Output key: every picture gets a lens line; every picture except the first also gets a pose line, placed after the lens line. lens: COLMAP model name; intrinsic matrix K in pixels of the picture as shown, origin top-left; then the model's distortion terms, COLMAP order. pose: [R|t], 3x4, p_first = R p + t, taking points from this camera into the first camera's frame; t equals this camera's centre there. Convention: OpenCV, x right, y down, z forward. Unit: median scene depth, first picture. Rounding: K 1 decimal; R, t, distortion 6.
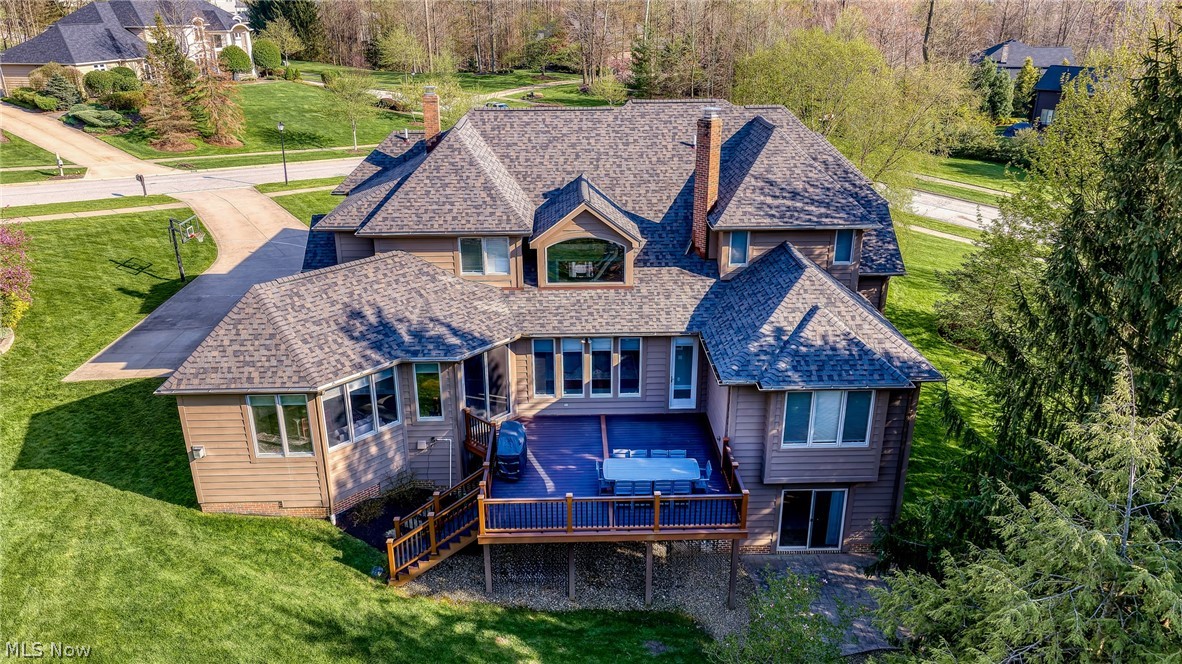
lens RADIAL K [[835.8, 0, 591.0], [0, 835.8, 332.0], [0, 0, 1]] dist [0.038319, 0.000512]
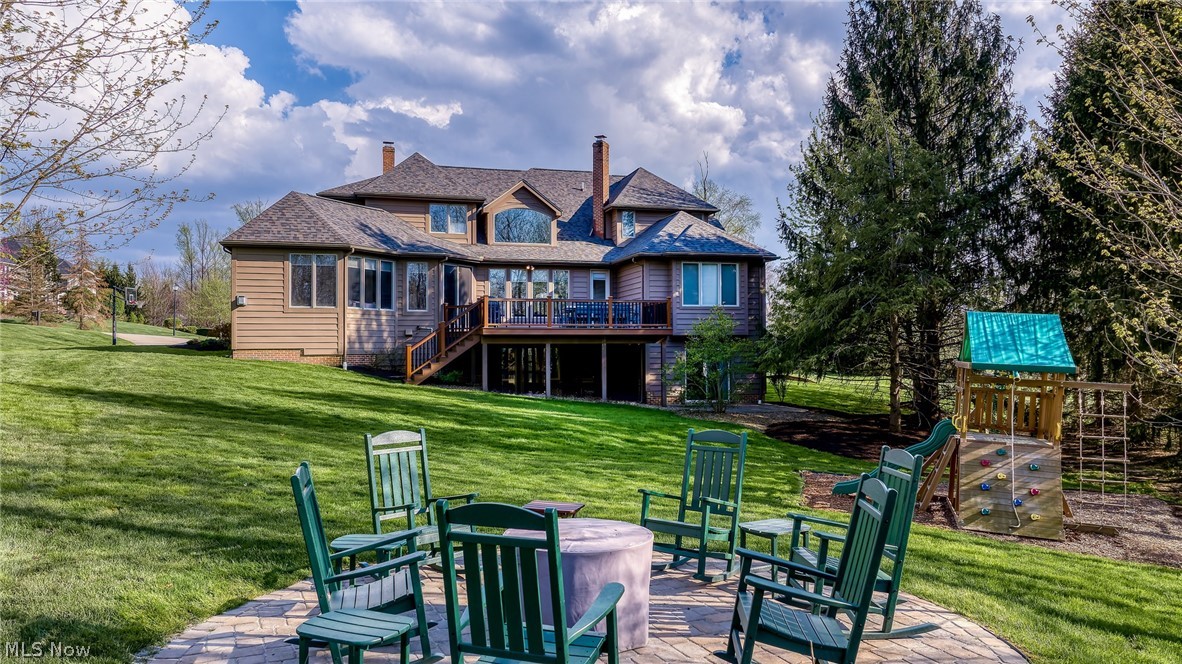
lens RADIAL K [[835.8, 0, 591.0], [0, 835.8, 332.0], [0, 0, 1]] dist [0.038319, 0.000512]
pose [[0.969911, 0.004774, 0.243412, -0.258395], [0.093327, 0.916140, -0.389843, 0.693284], [-0.224861, 0.400830, 0.888129, -0.194590]]
